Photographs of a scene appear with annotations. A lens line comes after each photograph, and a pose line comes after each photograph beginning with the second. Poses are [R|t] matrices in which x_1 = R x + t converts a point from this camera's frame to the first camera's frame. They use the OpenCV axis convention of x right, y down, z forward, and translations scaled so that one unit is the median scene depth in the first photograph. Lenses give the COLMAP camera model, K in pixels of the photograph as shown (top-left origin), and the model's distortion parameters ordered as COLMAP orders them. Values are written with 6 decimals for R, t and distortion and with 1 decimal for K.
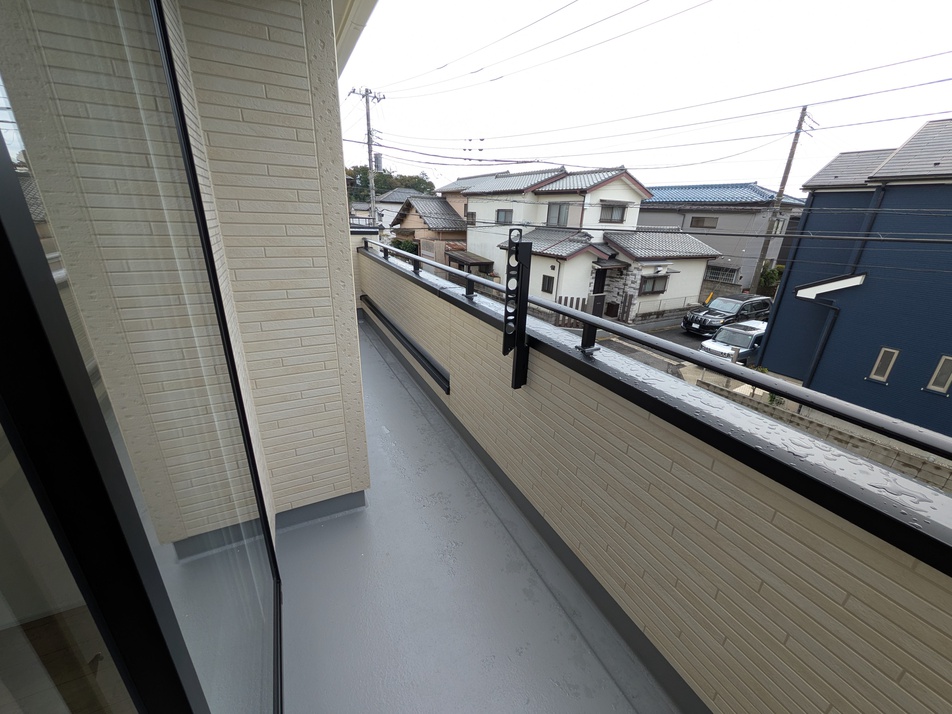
lens RADIAL K [[377.4, 0, 477.5], [0, 377.4, 359.0], [0, 0, 1]] dist [-0.002705, 0.000053]
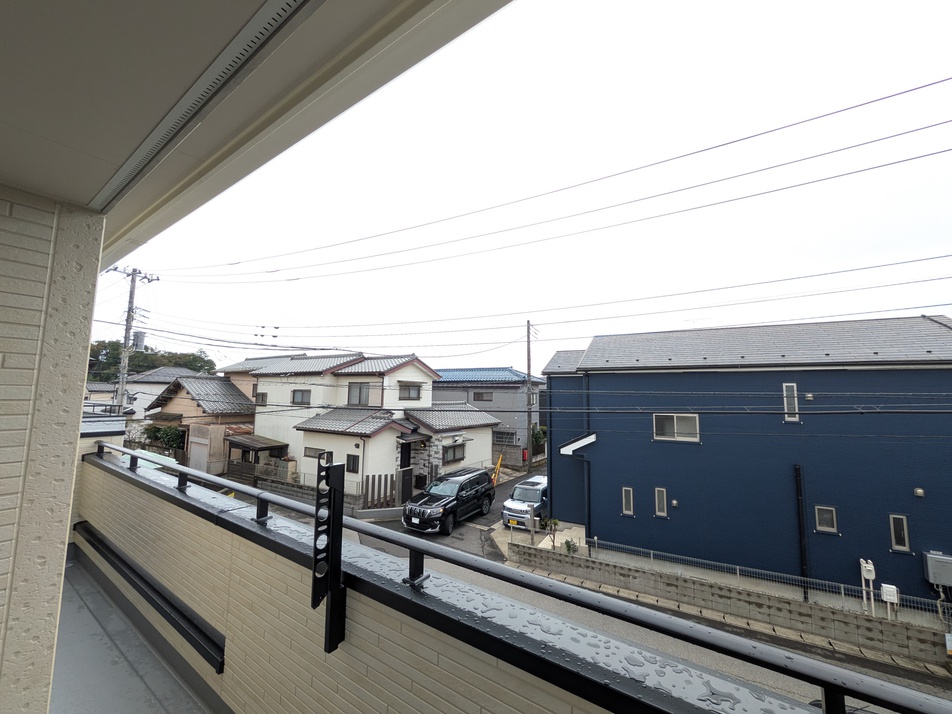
lens RADIAL K [[377.4, 0, 479.7], [0, 377.4, 357.5], [0, 0, 1]] dist [-0.002705, 0.000053]
pose [[0.873296, 0.024546, 0.486572, -0.003086], [0.190221, 0.902277, -0.386926, -0.016215], [-0.448520, 0.430457, 0.783286, 0.001333]]
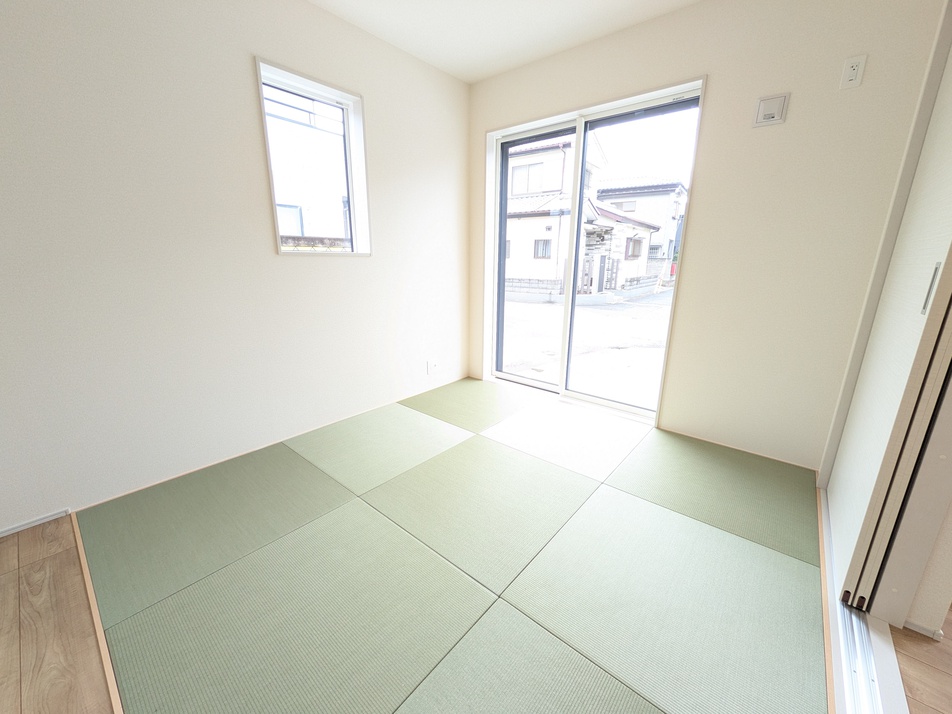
lens RADIAL K [[377.4, 0, 476.7], [0, 377.4, 357.9], [0, 0, 1]] dist [-0.002705, 0.000053]
pose [[0.916700, -0.125063, 0.379501, -0.430580], [0.162327, 0.984412, -0.067700, 0.111489], [-0.365118, 0.123664, 0.922711, 0.405406]]
